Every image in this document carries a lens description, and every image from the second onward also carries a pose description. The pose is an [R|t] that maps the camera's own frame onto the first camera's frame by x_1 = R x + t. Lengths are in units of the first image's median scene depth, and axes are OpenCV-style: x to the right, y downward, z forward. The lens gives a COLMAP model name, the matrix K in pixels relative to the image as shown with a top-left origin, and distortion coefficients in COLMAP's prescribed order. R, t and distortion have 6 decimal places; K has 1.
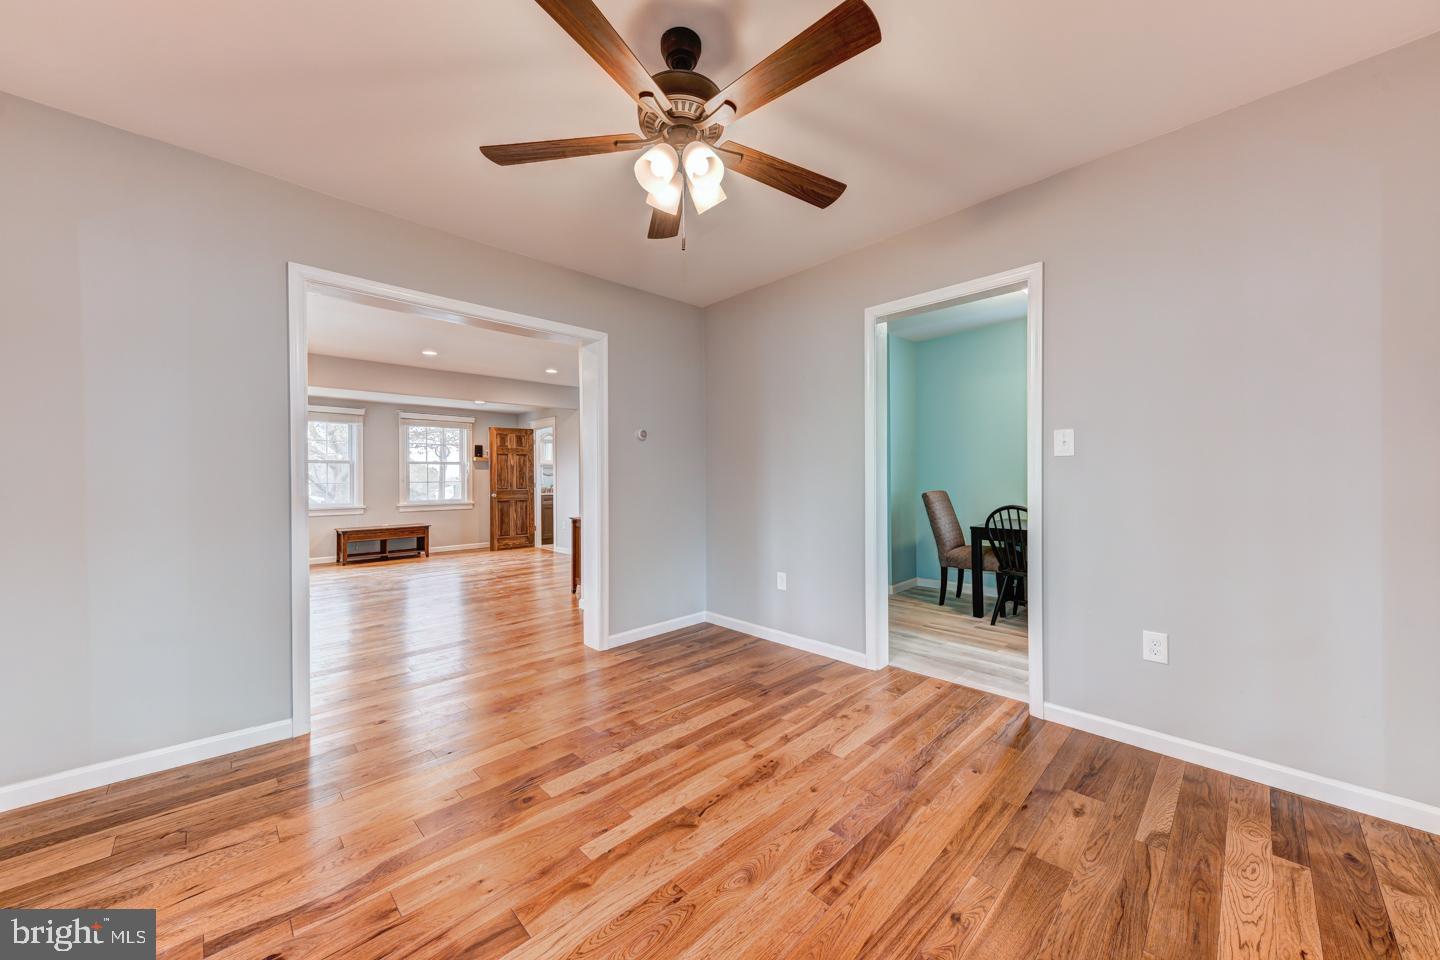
lens RADIAL K [[518.0, 0, 730.8], [0, 518.0, 479.8], [0, 0, 1]] dist [0.021597, -0.007723]
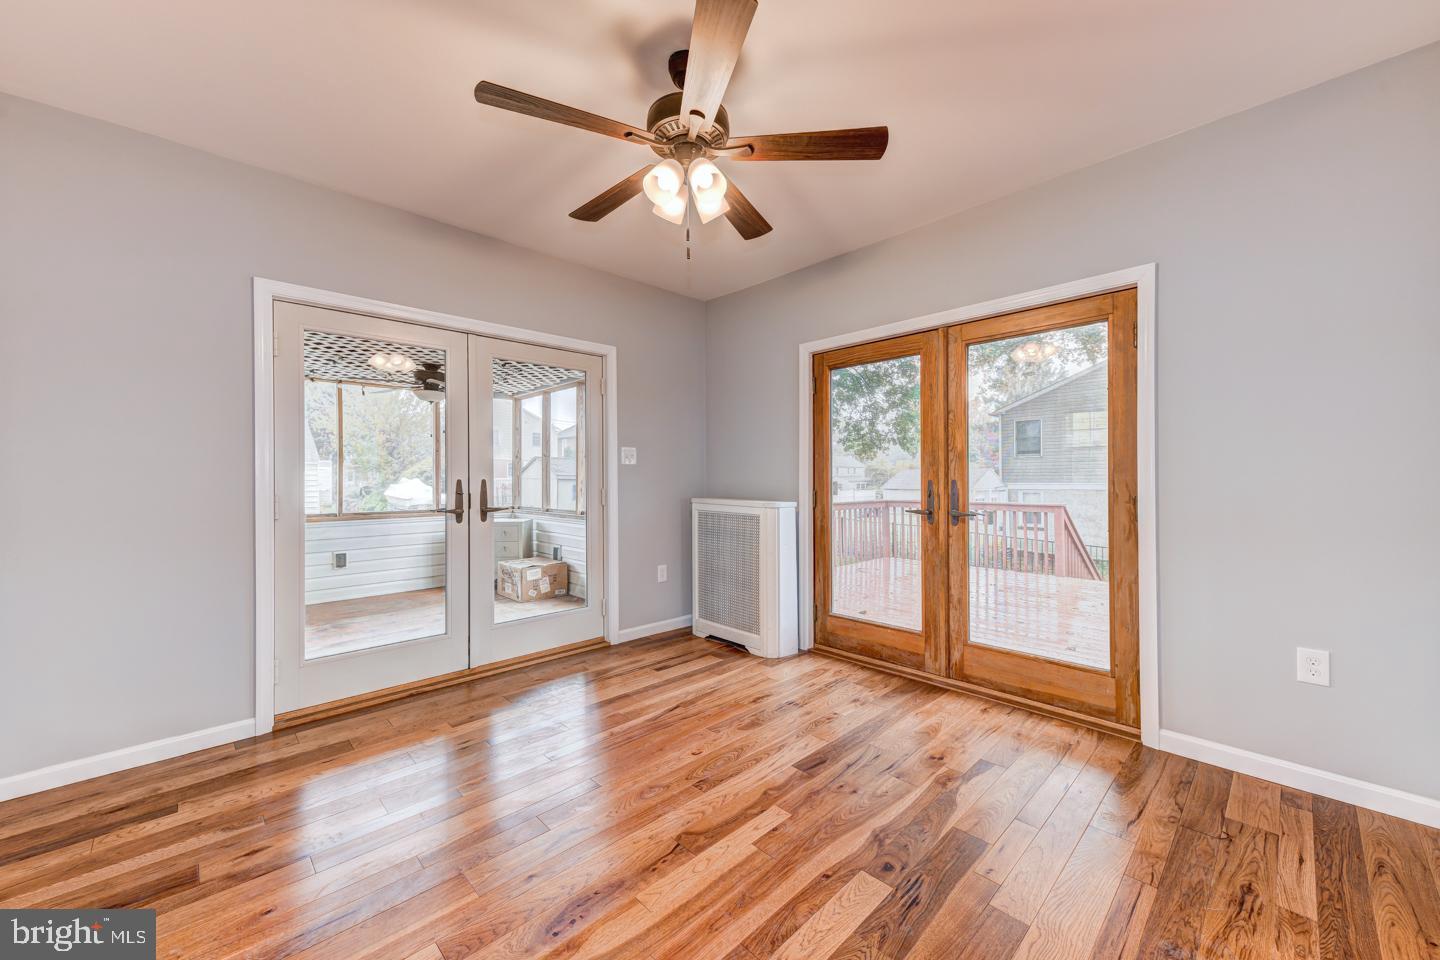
lens RADIAL K [[533.3, 0, 720.0], [0, 533.3, 480.0], [0, 0, 1]] dist [0.026655, -0.009273]
pose [[-0.999550, 0.012928, 0.027064, -0.162214], [0.013077, 0.999900, 0.005334, 0.003314], [-0.026993, 0.005686, -0.999619, 1.893740]]
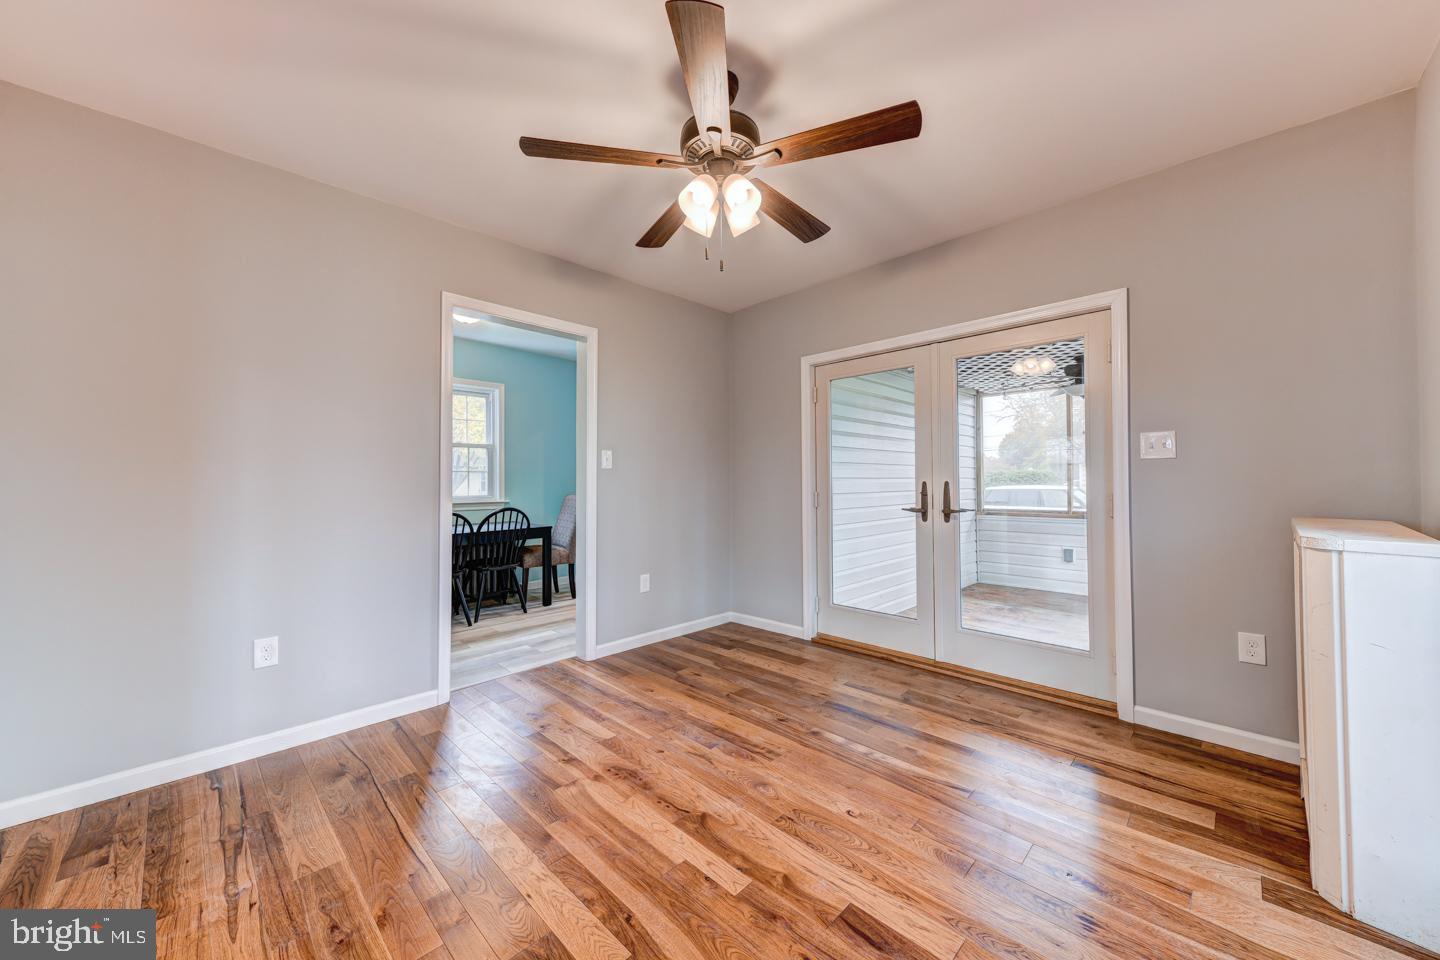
lens RADIAL K [[518.0, 0, 730.8], [0, 518.0, 479.8], [0, 0, 1]] dist [0.021597, -0.007723]
pose [[-0.020773, 0.012974, 0.999700, -1.059337], [0.011230, 0.999856, -0.012743, 0.011870], [-0.999721, 0.010962, -0.020916, 0.912556]]
